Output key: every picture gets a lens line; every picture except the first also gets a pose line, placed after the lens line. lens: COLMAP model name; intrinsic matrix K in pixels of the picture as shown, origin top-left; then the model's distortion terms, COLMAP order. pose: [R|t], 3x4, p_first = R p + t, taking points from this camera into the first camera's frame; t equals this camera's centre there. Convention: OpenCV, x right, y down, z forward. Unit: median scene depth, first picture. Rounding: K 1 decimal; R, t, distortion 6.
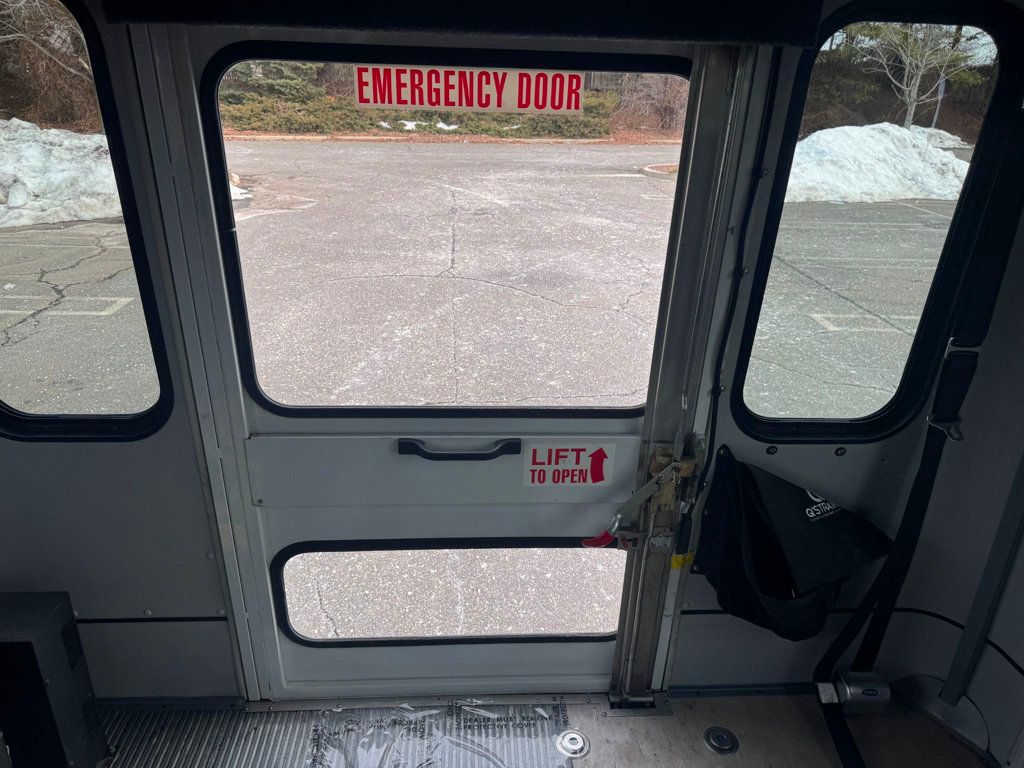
lens RADIAL K [[712.1, 0, 514.4], [0, 712.1, 377.0], [0, 0, 1]] dist [0.041064, -0.051372]
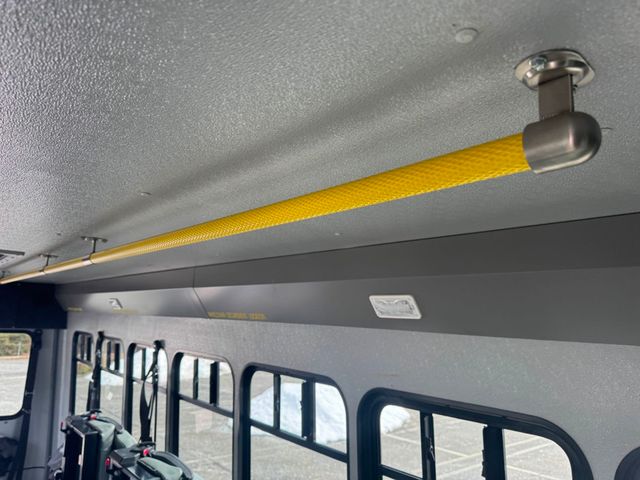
lens RADIAL K [[445.1, 0, 319.1], [0, 445.1, 236.3], [0, 0, 1]] dist [0.041064, -0.051372]
pose [[0.787116, 0.107174, 0.607423, 0.039555], [0.237341, 0.856336, -0.458647, 0.175909], [-0.569313, 0.505175, 0.648599, -0.515537]]
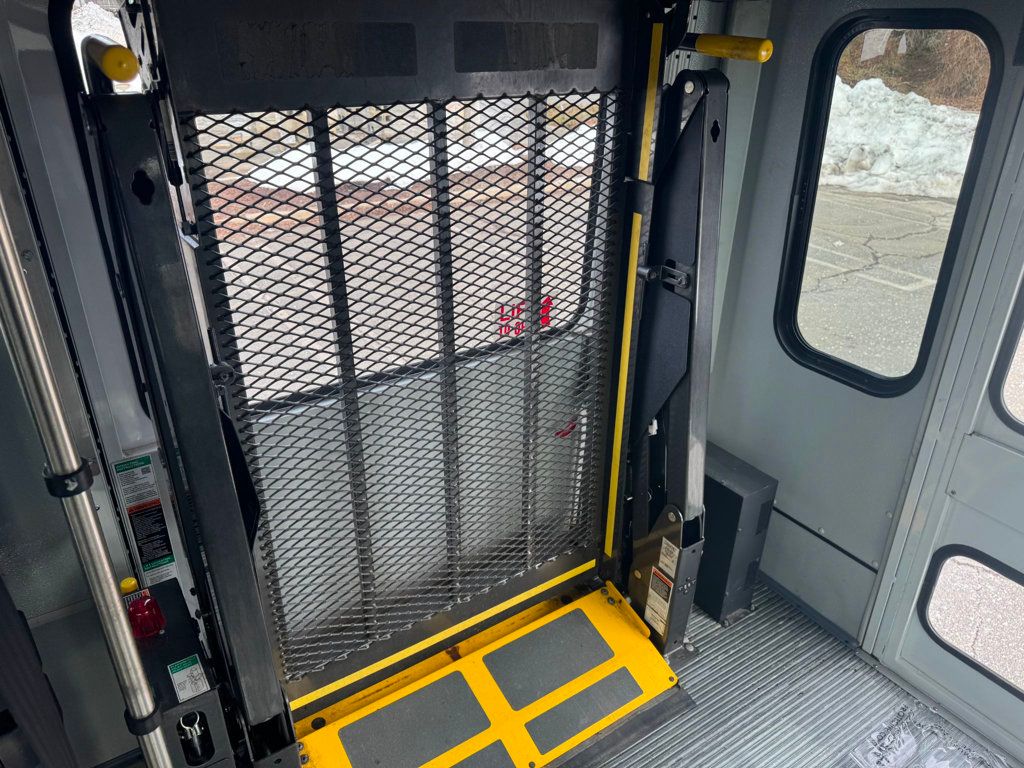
lens RADIAL K [[712.1, 0, 511.0], [0, 712.1, 382.3], [0, 0, 1]] dist [0.041064, -0.051372]
pose [[0.489063, 0.372097, -0.788899, 0.023280], [-0.340765, 0.914073, 0.219886, 0.002187], [0.802930, 0.161291, 0.573837, -0.038569]]
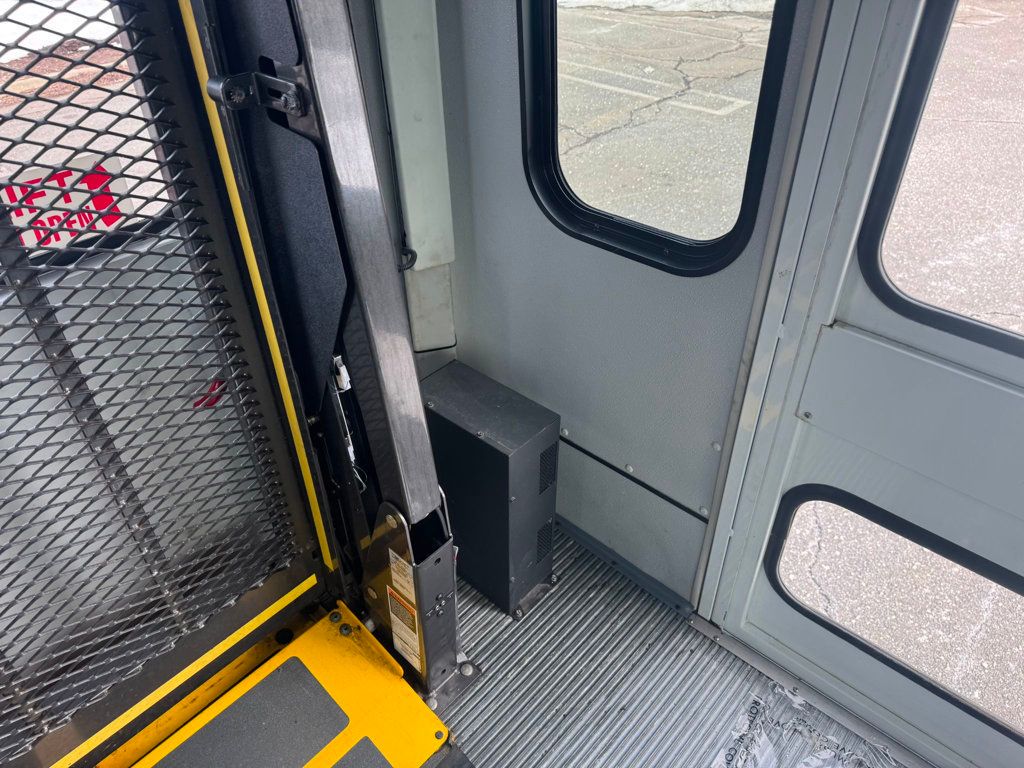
lens RADIAL K [[712.1, 0, 497.6], [0, 712.1, 382.3], [0, 0, 1]] dist [0.041064, -0.051372]
pose [[0.679816, 0.409850, -0.608172, -0.031767], [-0.252524, 0.909374, 0.330560, -0.001532], [0.688536, -0.071142, 0.721705, 0.063126]]
